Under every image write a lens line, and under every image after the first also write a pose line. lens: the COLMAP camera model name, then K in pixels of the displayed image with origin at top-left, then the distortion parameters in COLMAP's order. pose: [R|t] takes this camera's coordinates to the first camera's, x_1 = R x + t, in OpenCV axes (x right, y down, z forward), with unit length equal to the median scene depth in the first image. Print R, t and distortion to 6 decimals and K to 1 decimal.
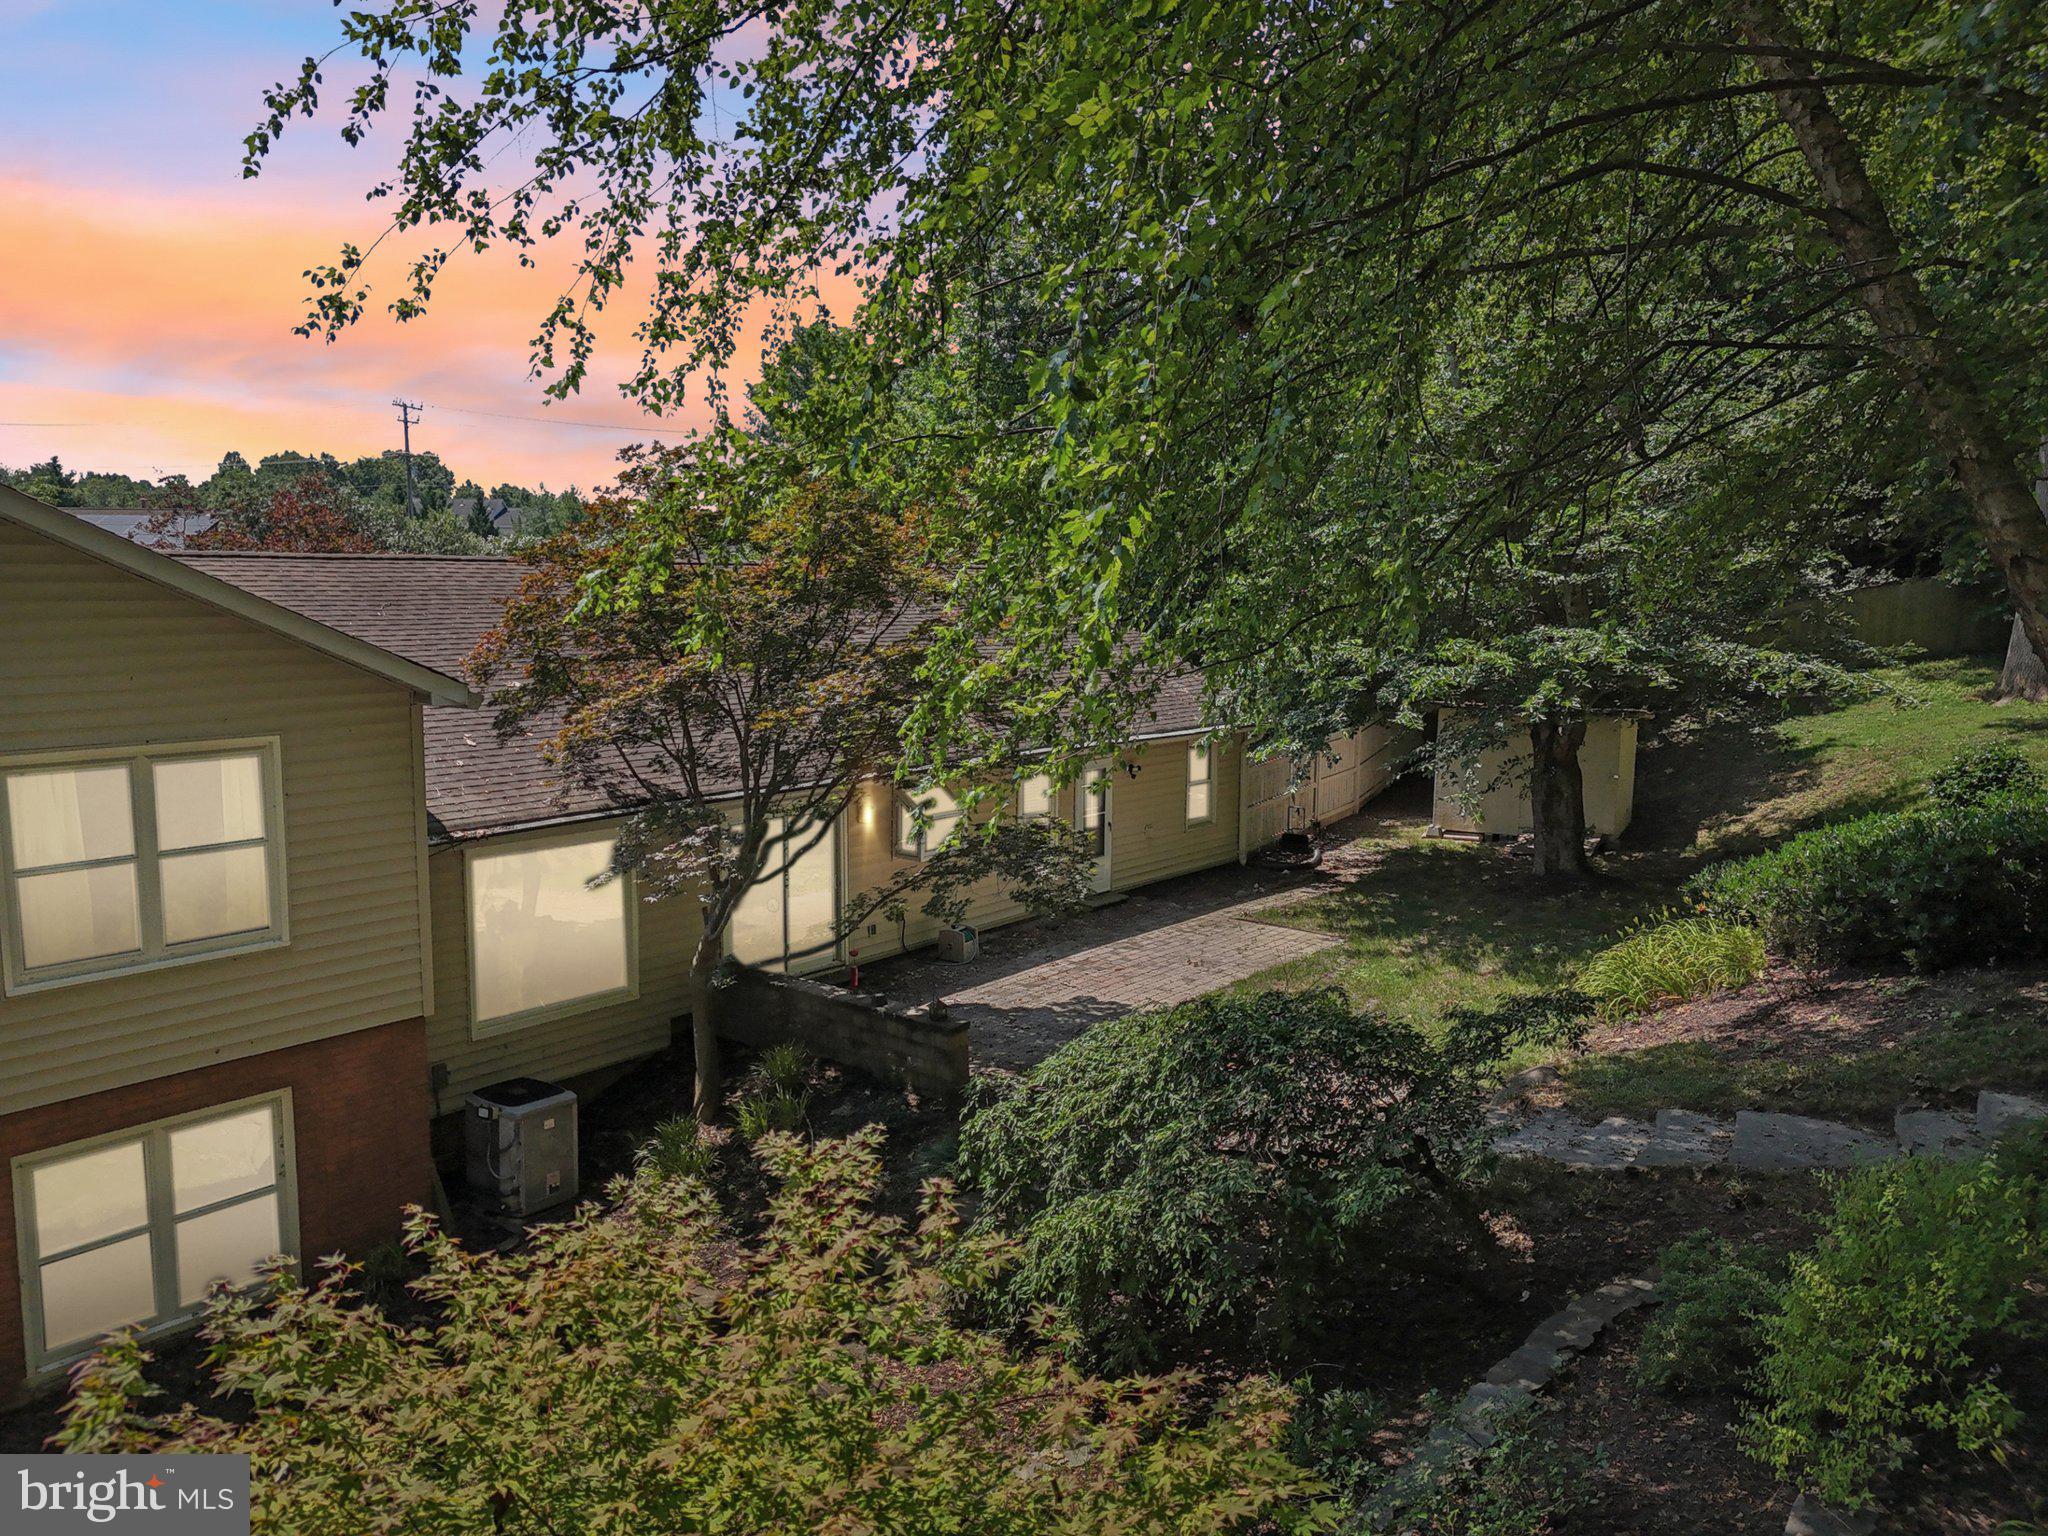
lens RADIAL K [[1524.4, 0, 1024.8], [0, 1524.4, 758.9], [0, 0, 1]] dist [0.040438, -0.036445]
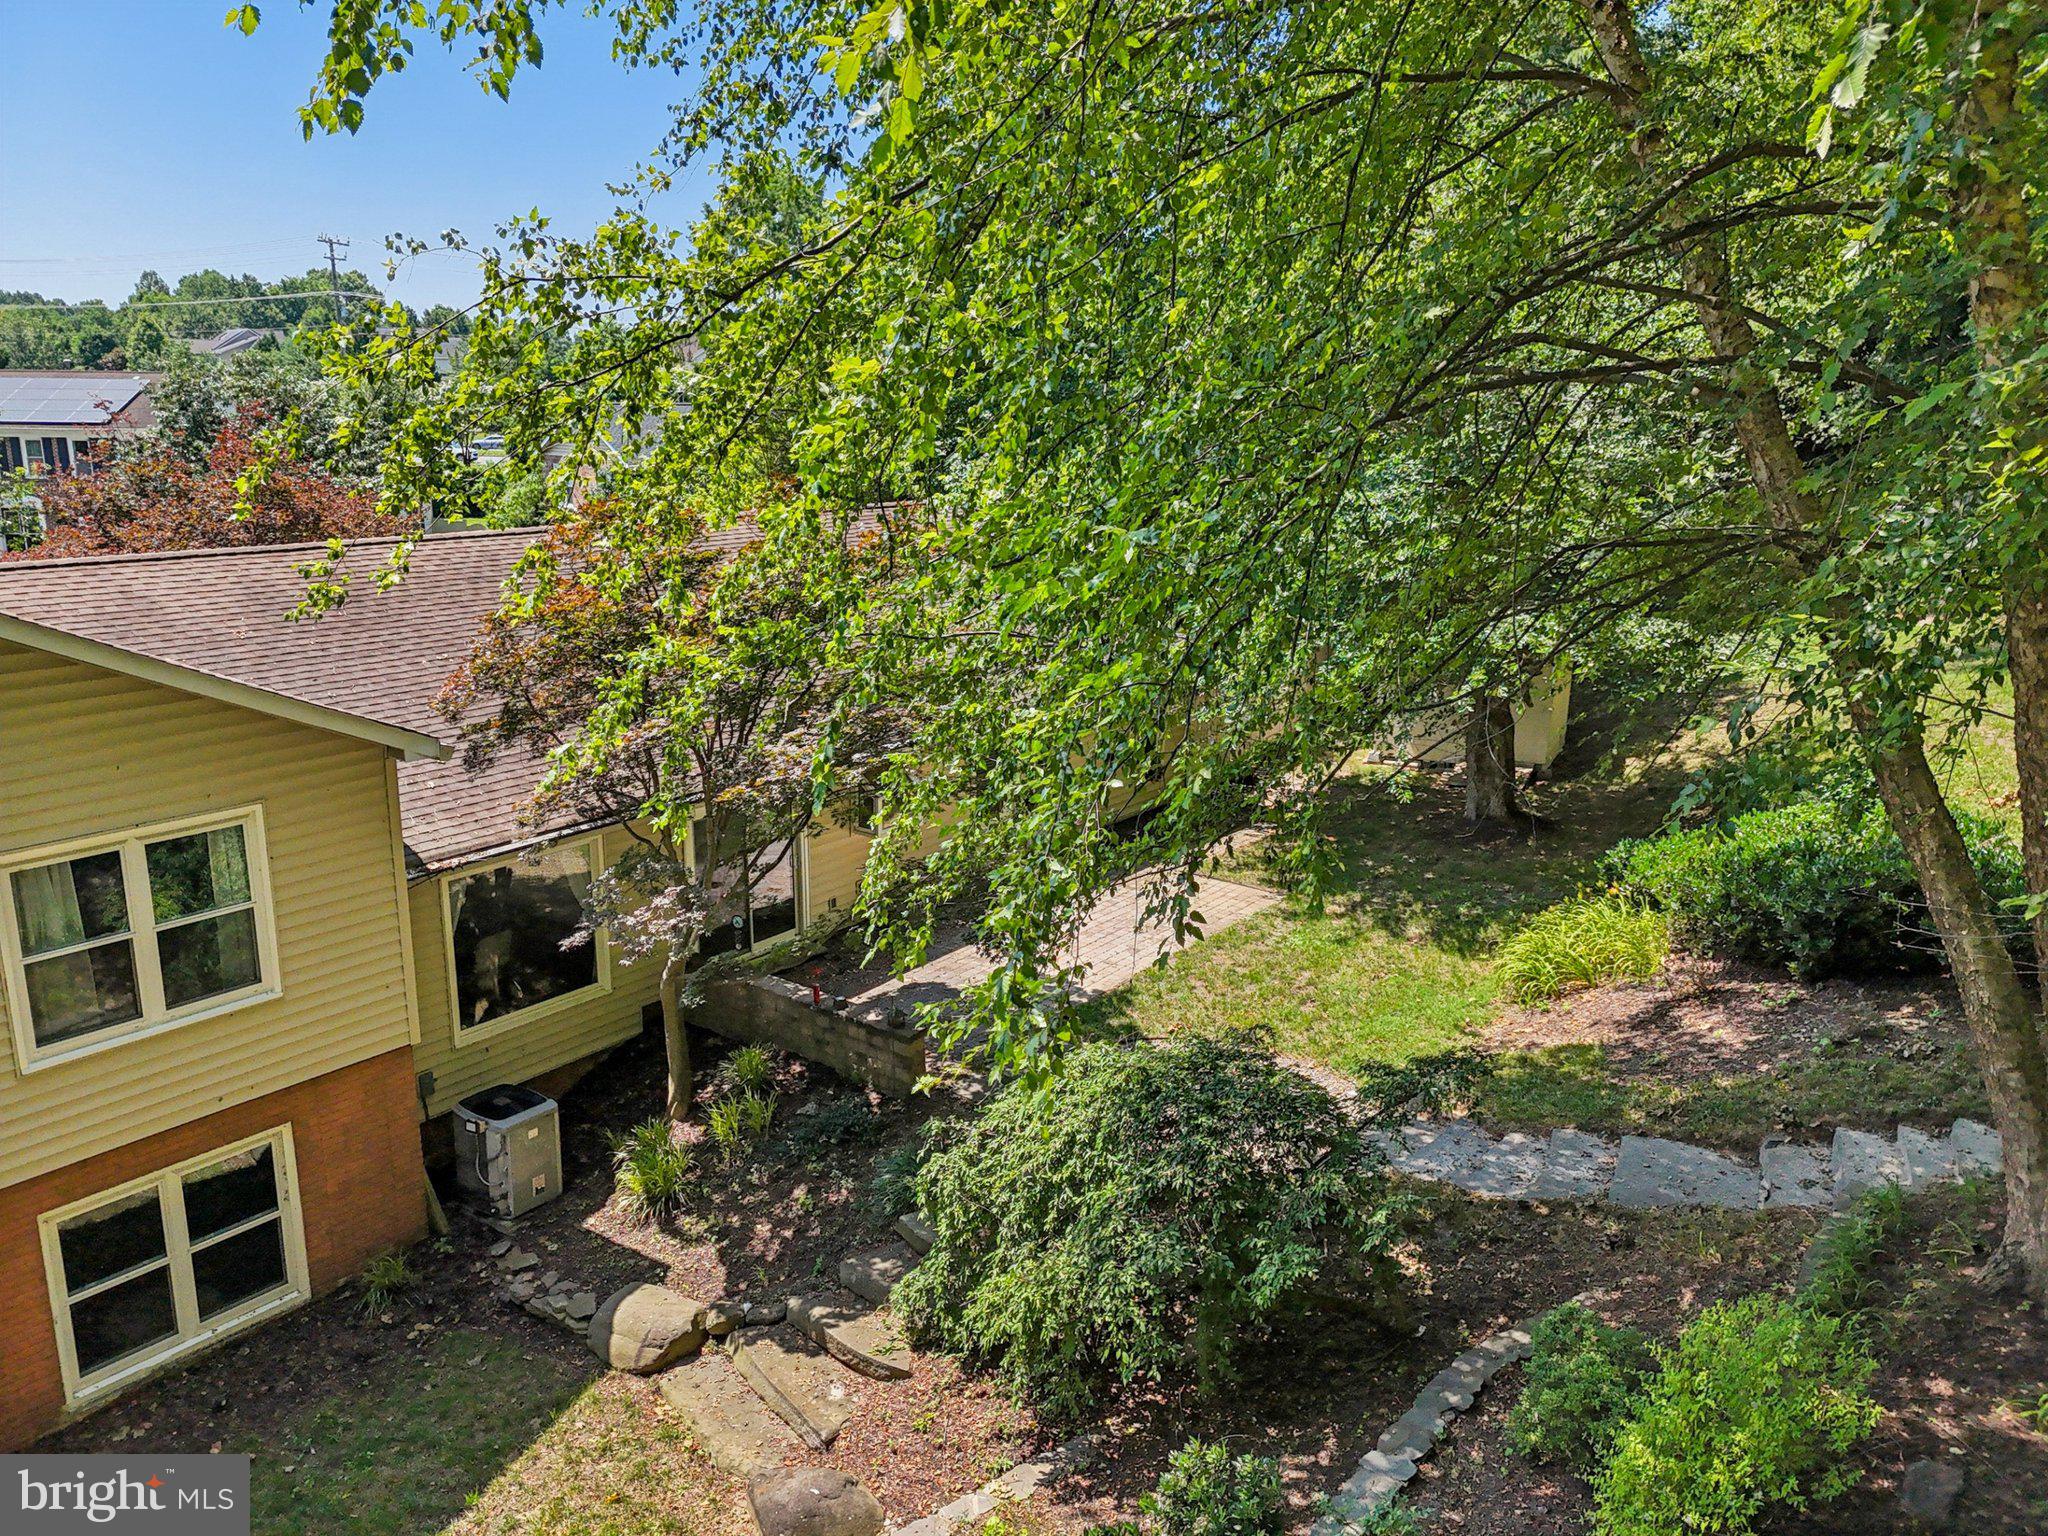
lens RADIAL K [[1524.4, 0, 1025.0], [0, 1524.4, 767.7], [0, 0, 1]] dist [0.040438, -0.036445]
pose [[0.999595, -0.006840, 0.027629, 0.005421], [0.003688, 0.993639, 0.112552, -0.141234], [-0.028223, -0.112404, 0.993262, -0.046664]]
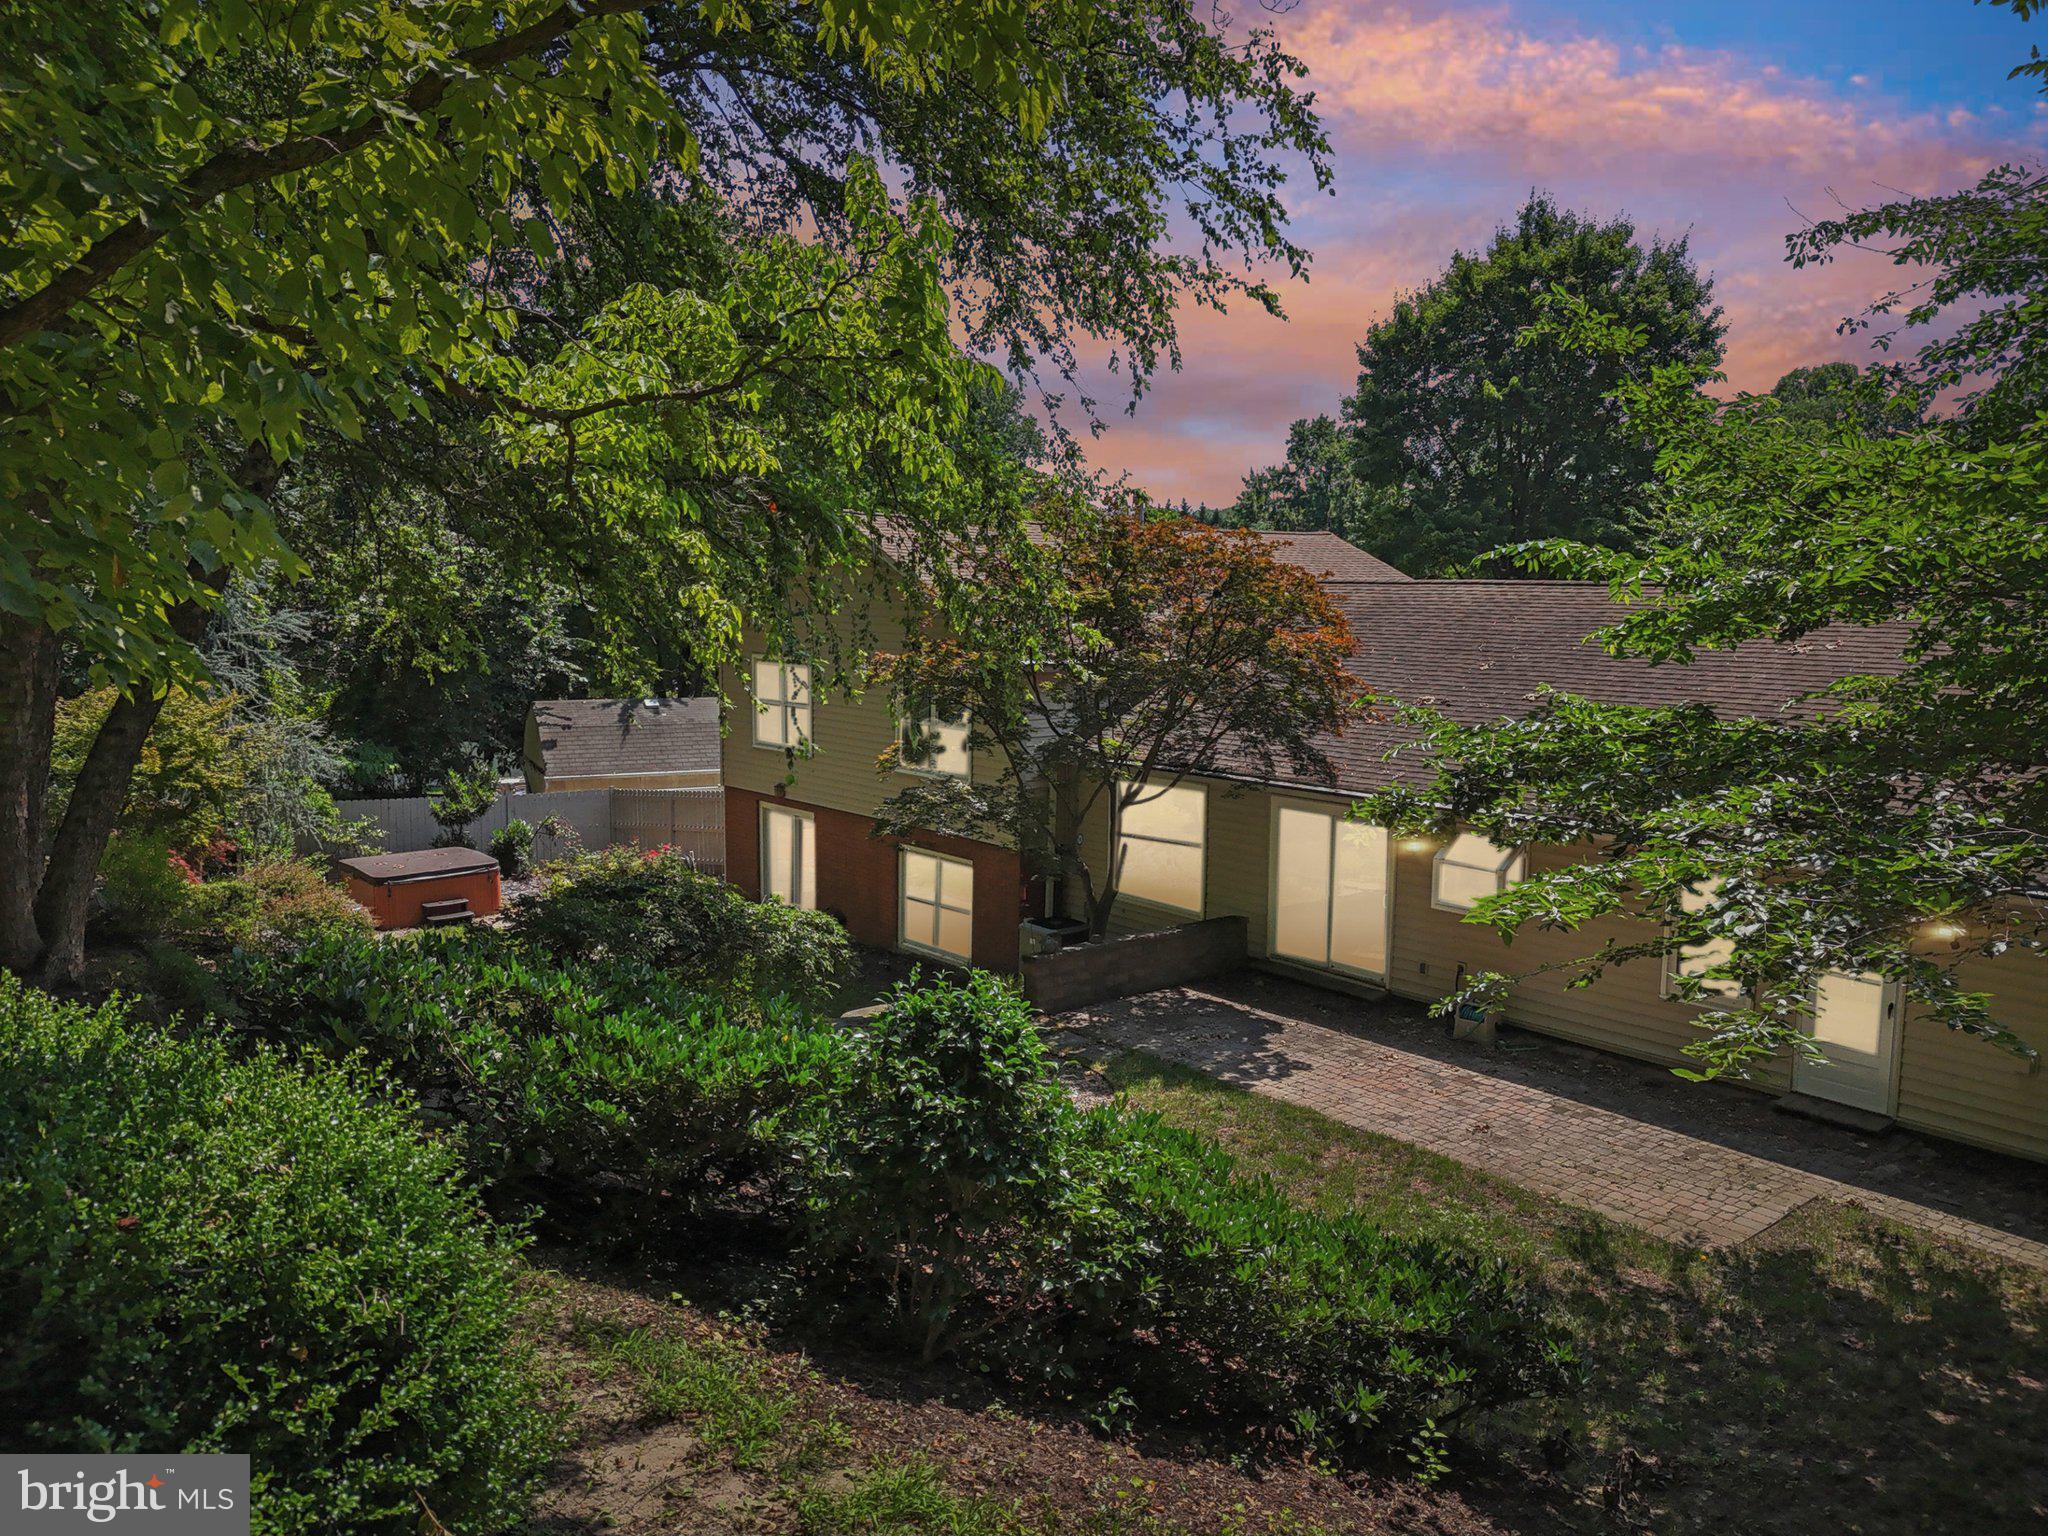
lens RADIAL K [[1524.4, 0, 1028.0], [0, 1524.4, 765.5], [0, 0, 1]] dist [0.040438, -0.036445]
pose [[-0.187736, 0.118907, -0.974996, 1.268331], [-0.132302, 0.980538, 0.145057, -0.176842], [0.973268, 0.156227, -0.168351, 1.298376]]
